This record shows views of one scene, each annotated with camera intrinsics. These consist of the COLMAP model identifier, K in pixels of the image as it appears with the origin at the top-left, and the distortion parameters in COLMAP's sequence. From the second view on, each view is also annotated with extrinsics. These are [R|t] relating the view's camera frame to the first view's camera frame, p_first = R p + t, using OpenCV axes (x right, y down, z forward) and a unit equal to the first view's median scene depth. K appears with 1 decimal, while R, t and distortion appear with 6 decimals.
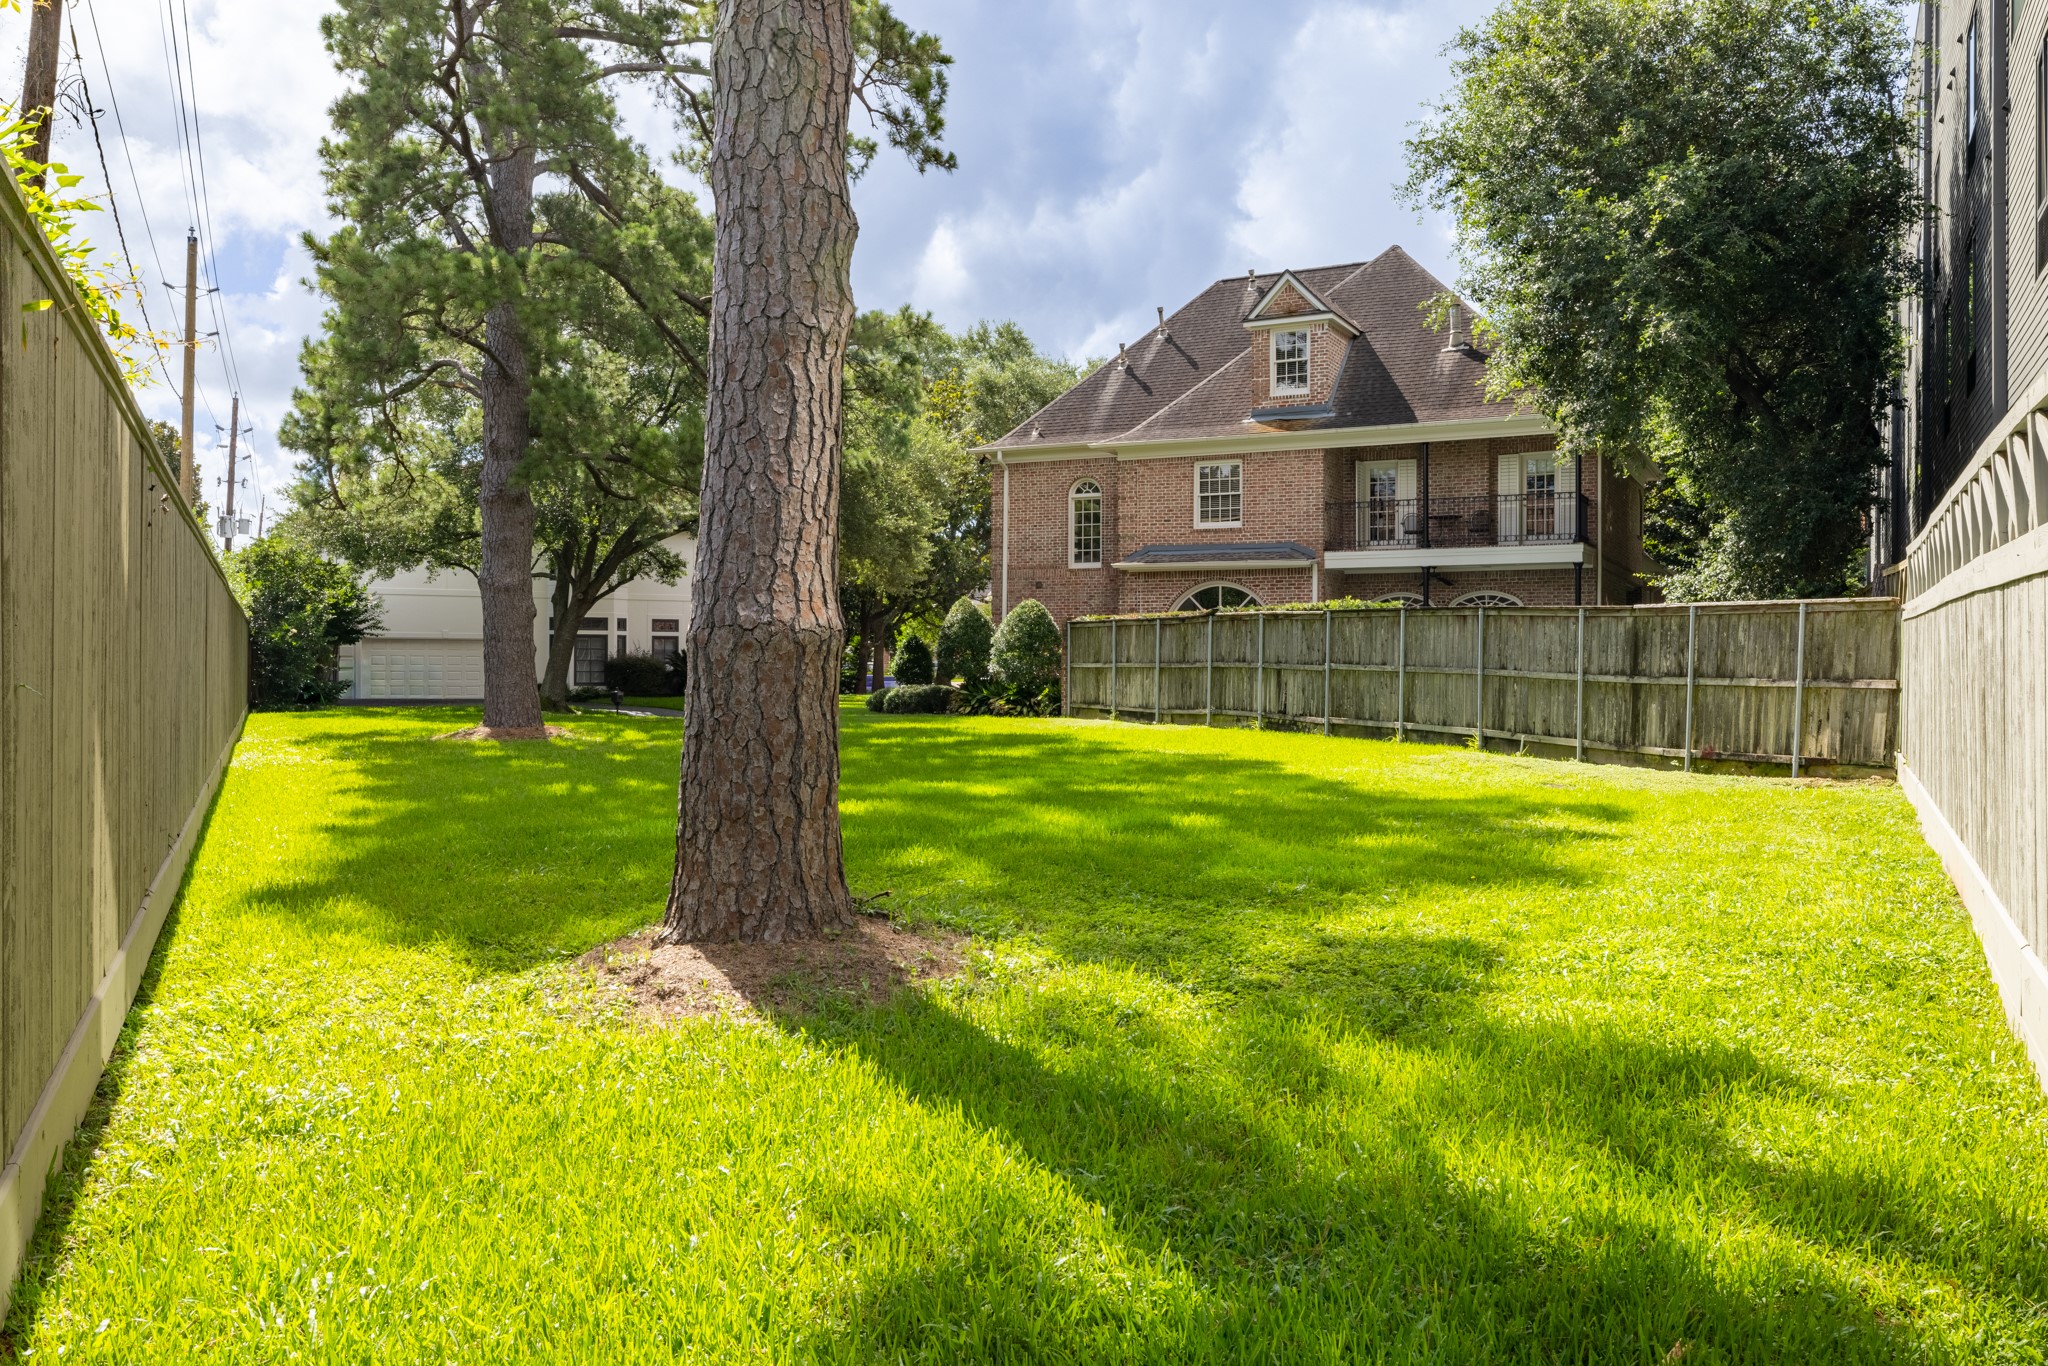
lens RADIAL K [[1506.6, 0, 1024.0], [0, 1506.6, 683.0], [0, 0, 1]] dist [-0.005027, 0.000171]
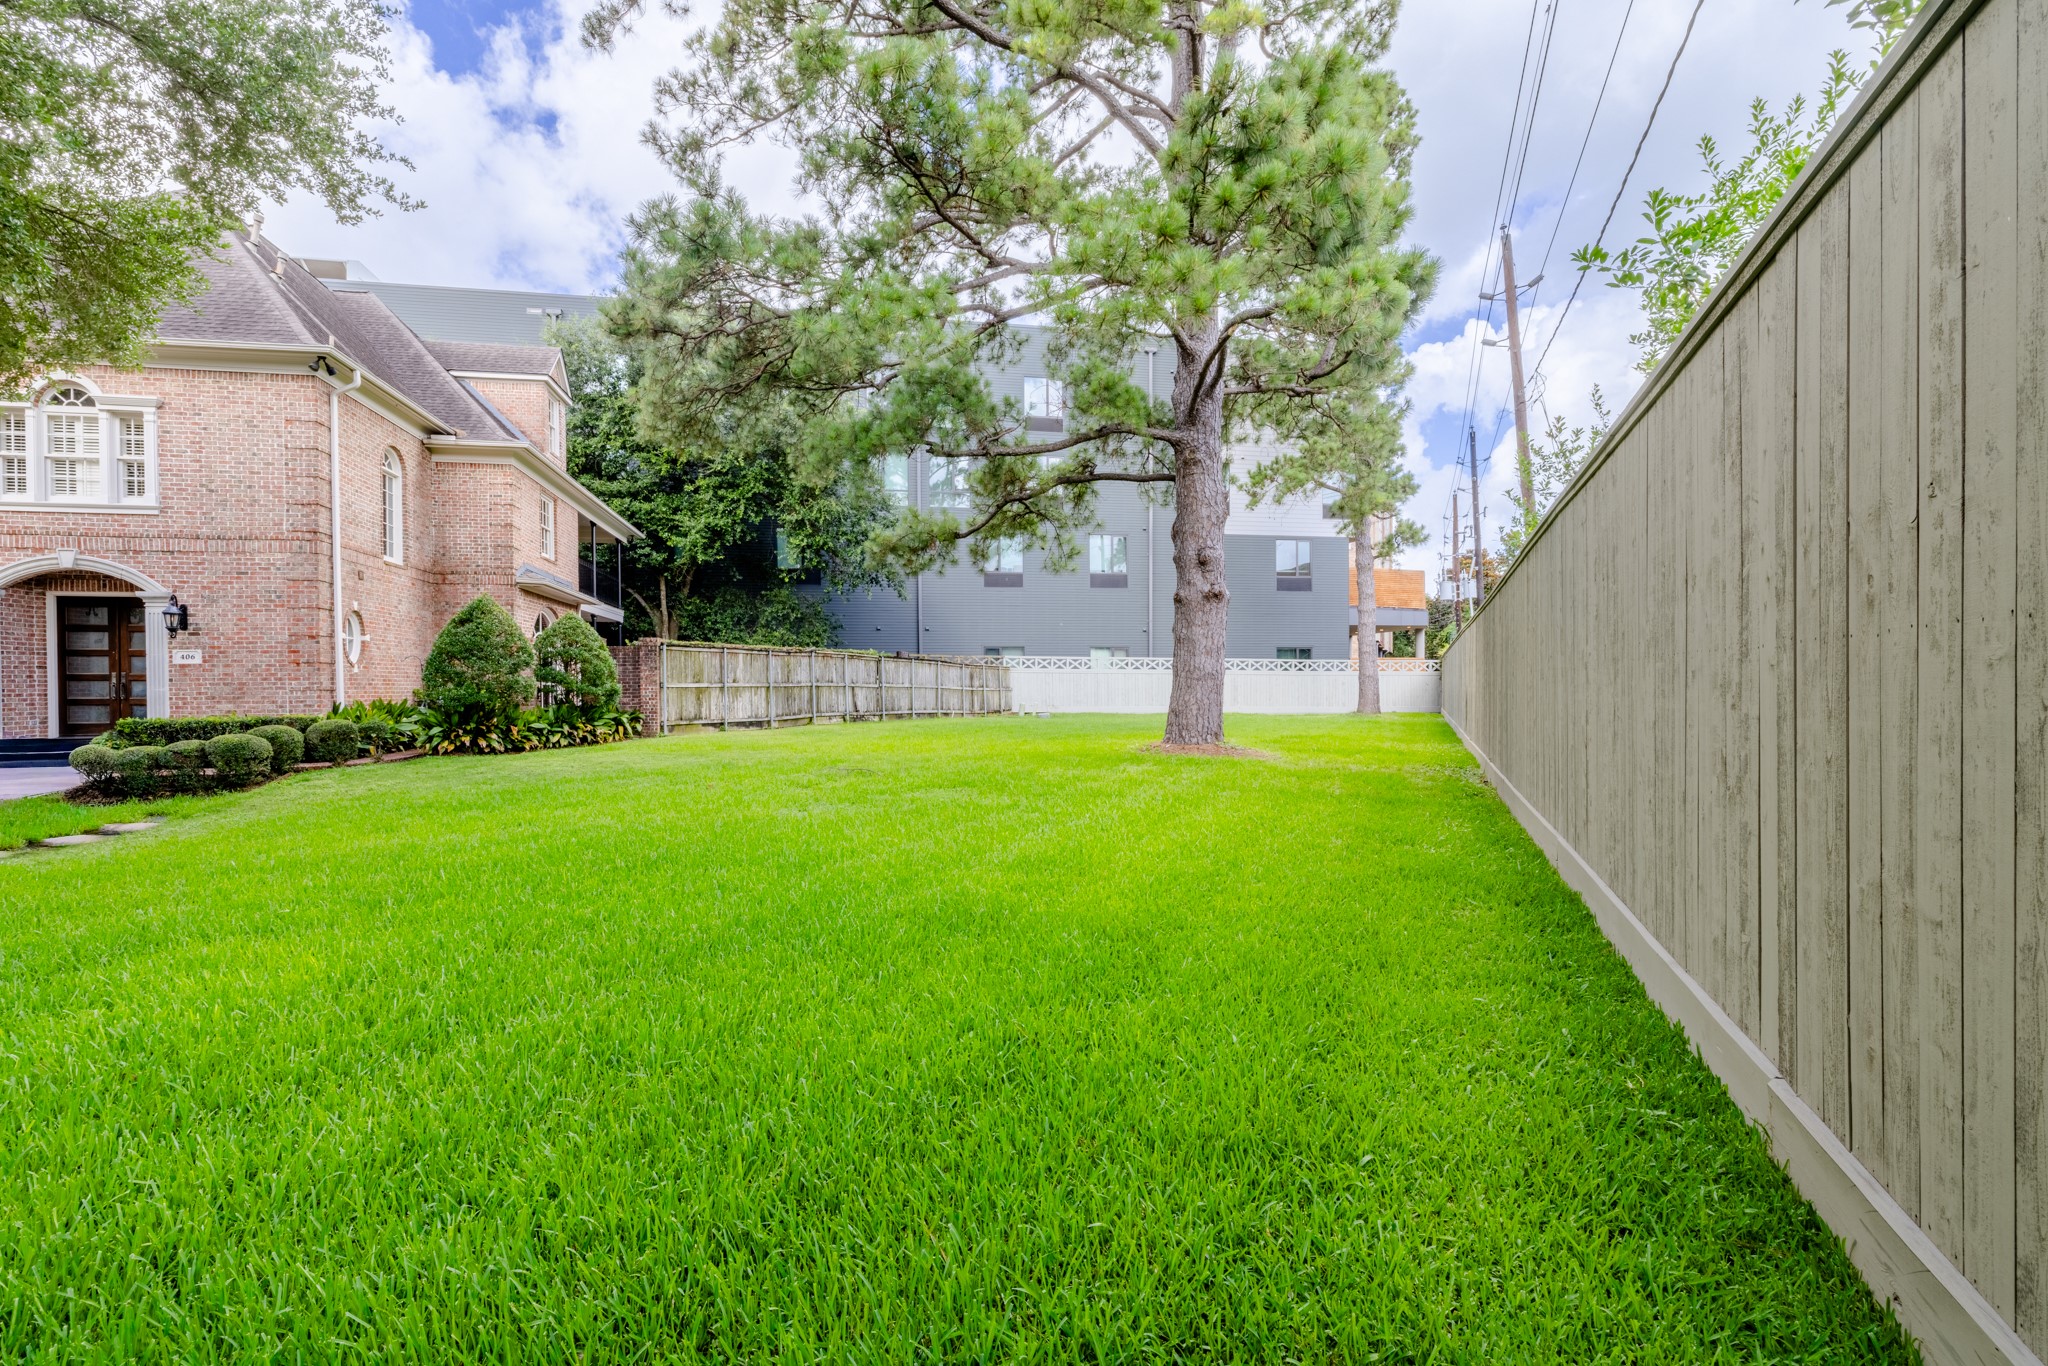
lens RADIAL K [[857.2, 0, 1010.0], [0, 857.2, 678.5], [0, 0, 1]] dist [-0.001223, -0.000053]
pose [[-0.598069, 0.003968, 0.801435, -0.610837], [0.006785, 0.999977, 0.000112, -0.014275], [-0.801416, 0.005505, -0.598082, 1.175884]]
